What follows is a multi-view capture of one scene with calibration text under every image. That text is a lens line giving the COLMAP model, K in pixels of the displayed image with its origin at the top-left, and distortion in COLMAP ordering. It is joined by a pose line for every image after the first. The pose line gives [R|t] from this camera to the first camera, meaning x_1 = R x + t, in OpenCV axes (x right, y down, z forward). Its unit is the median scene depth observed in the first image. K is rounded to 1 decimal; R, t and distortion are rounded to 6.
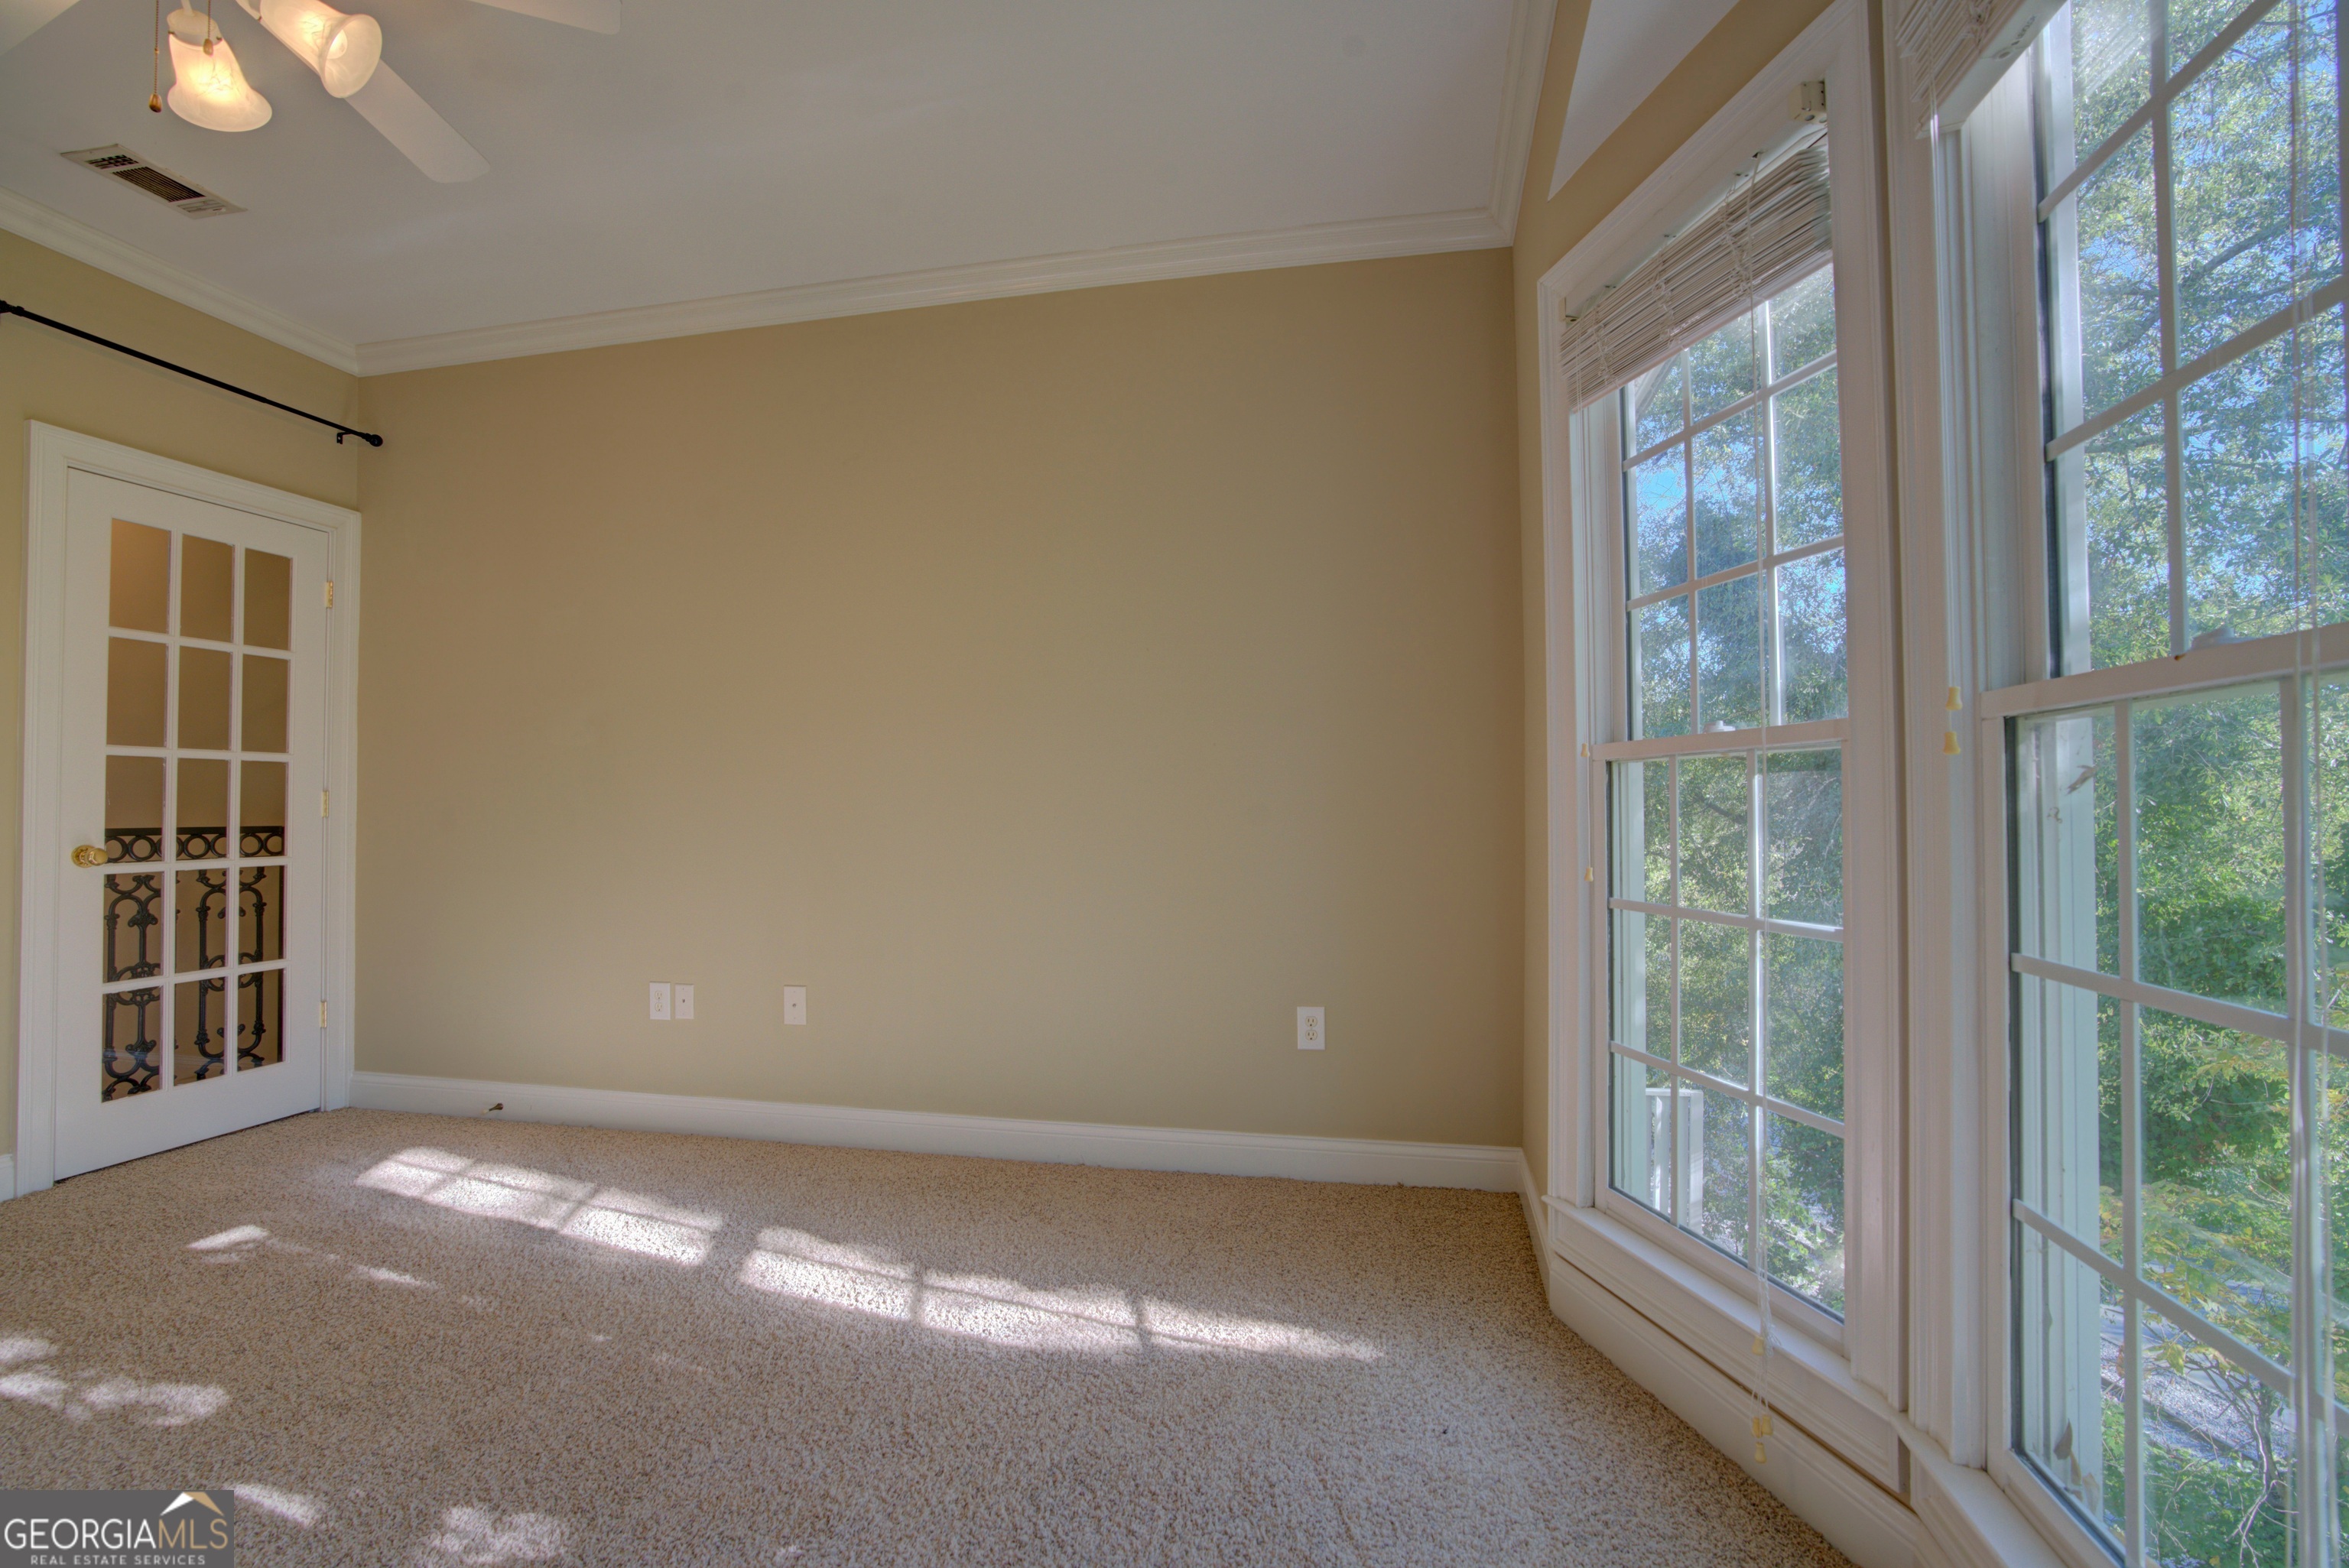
lens RADIAL K [[1012.2, 0, 1174.5], [0, 1012.2, 784.0], [0, 0, 1]] dist [-0.060582, -0.000042]
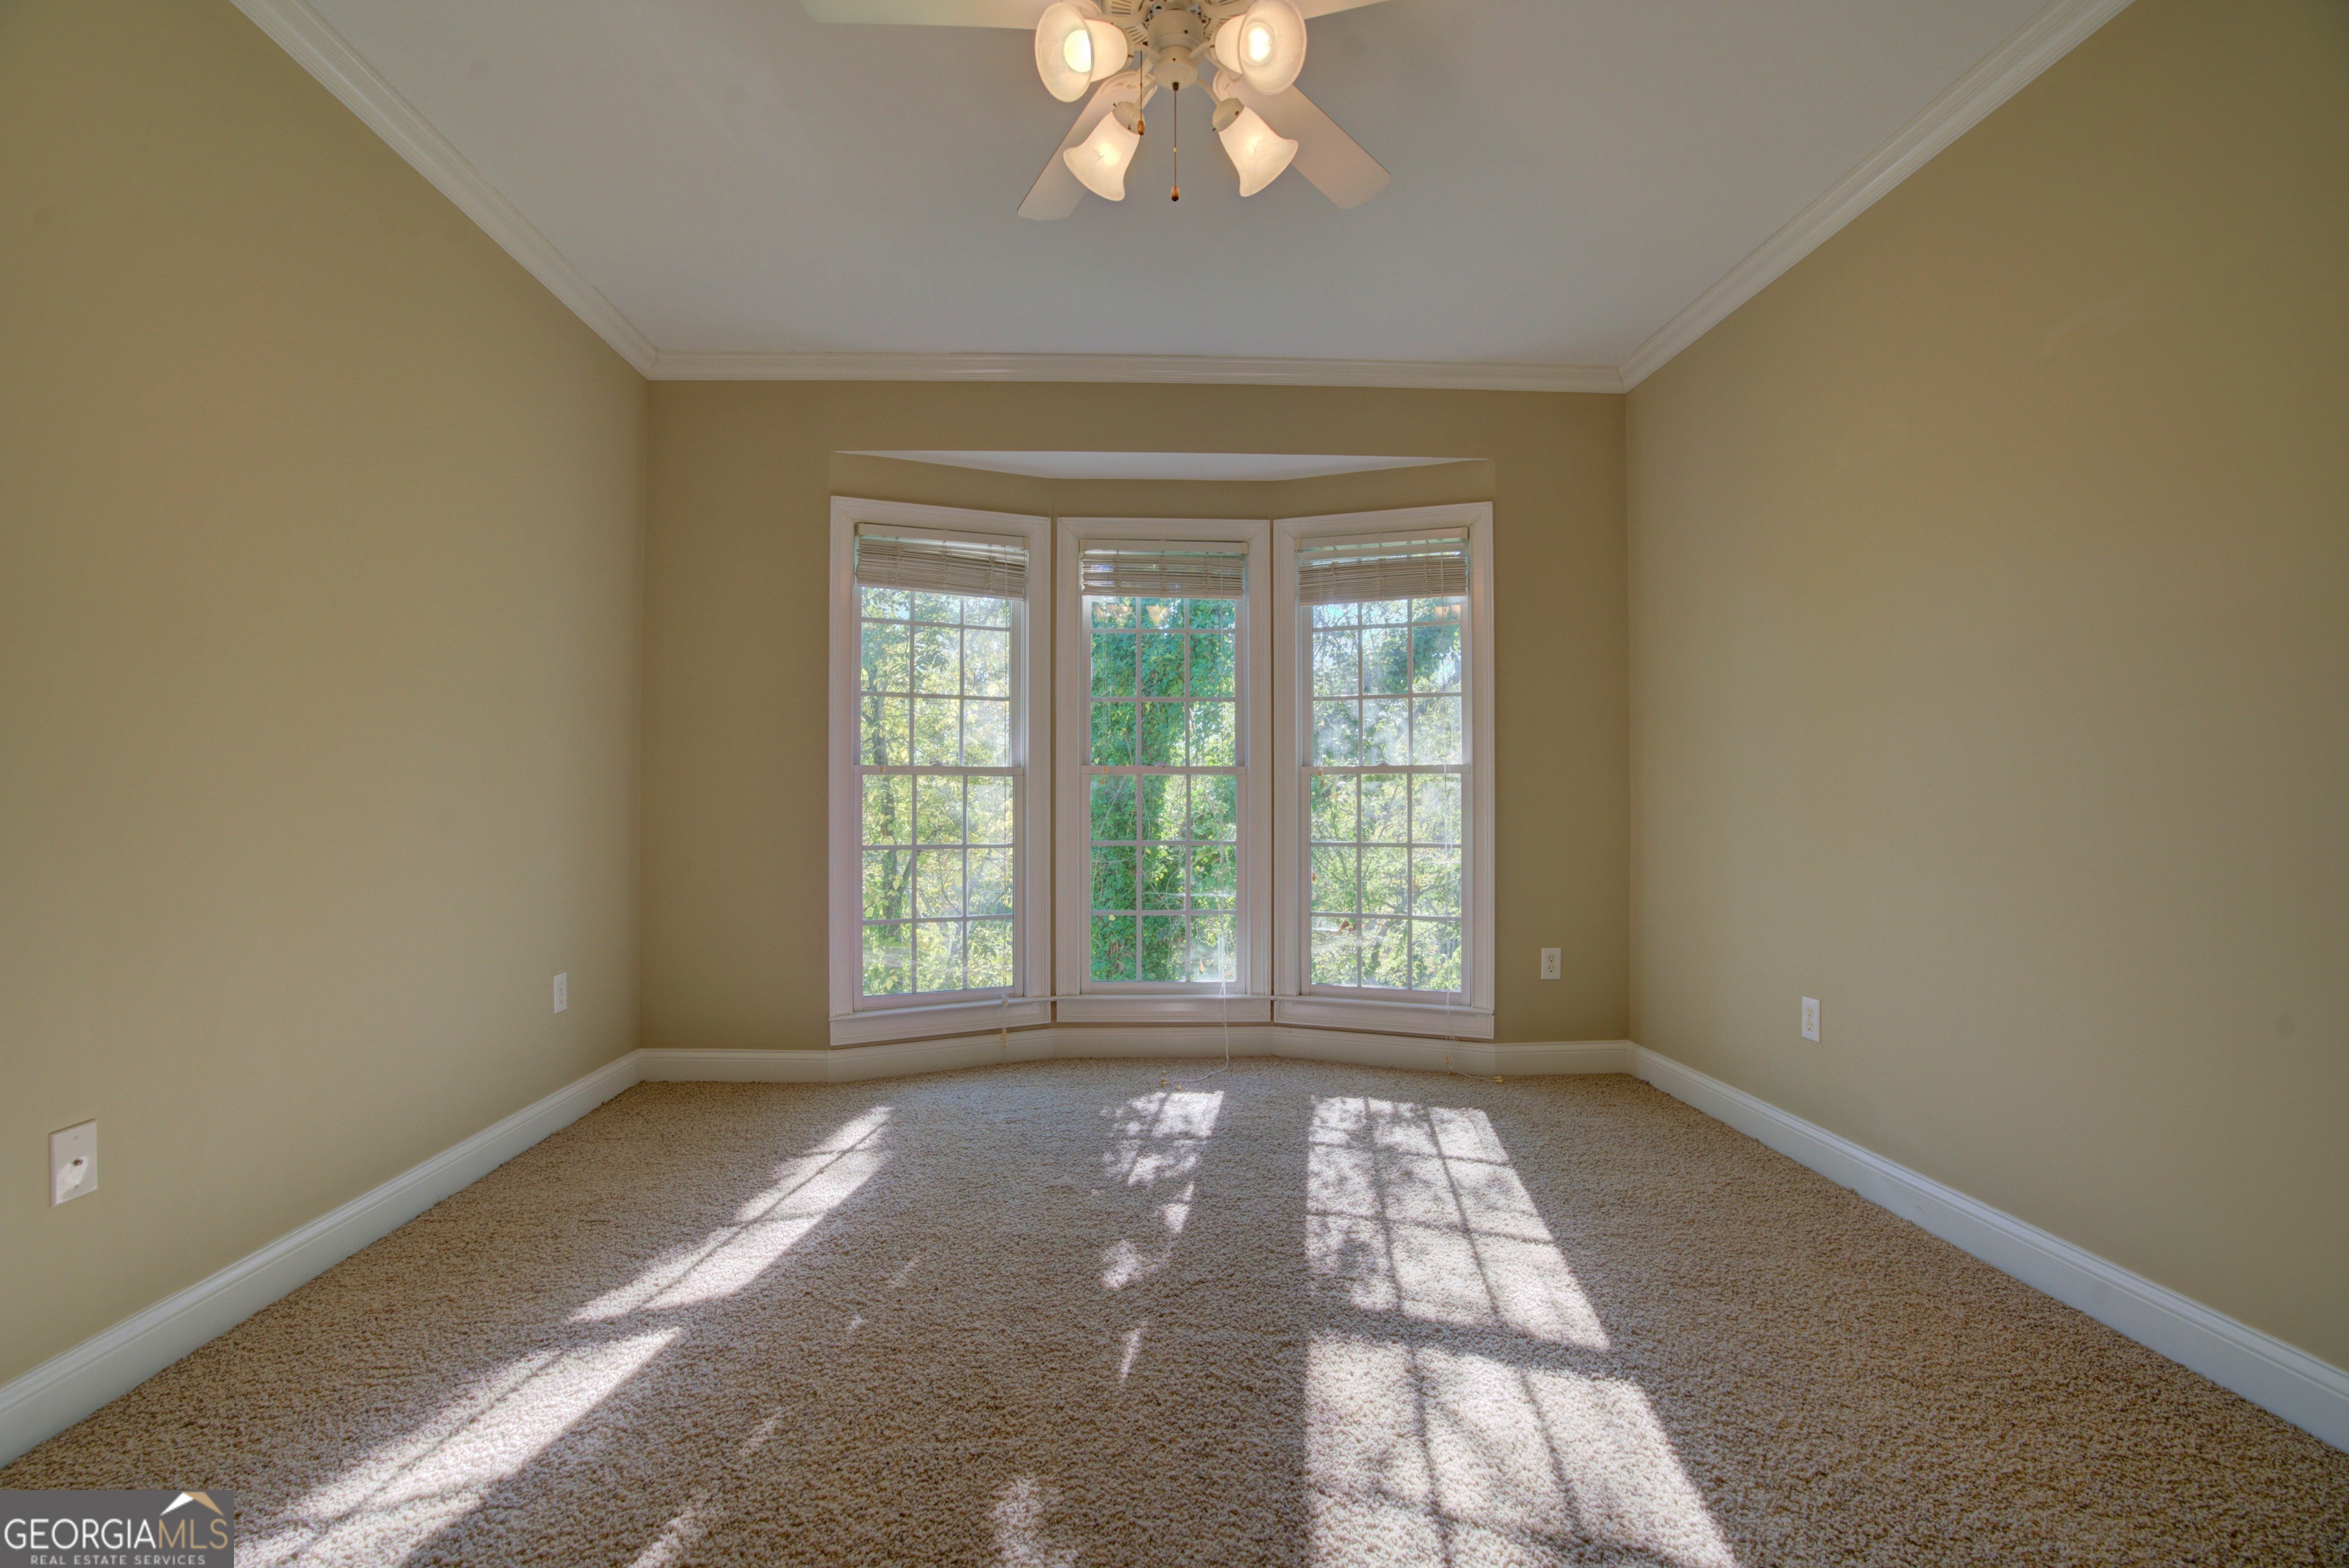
lens RADIAL K [[1073.1, 0, 1171.1], [0, 1073.1, 786.9], [0, 0, 1]] dist [-0.070220, 0.028918]
pose [[-0.243789, 0.016707, 0.969684, -1.561971], [-0.023327, 0.999461, -0.023085, 0.038354], [-0.969548, -0.028248, -0.243268, 0.879393]]
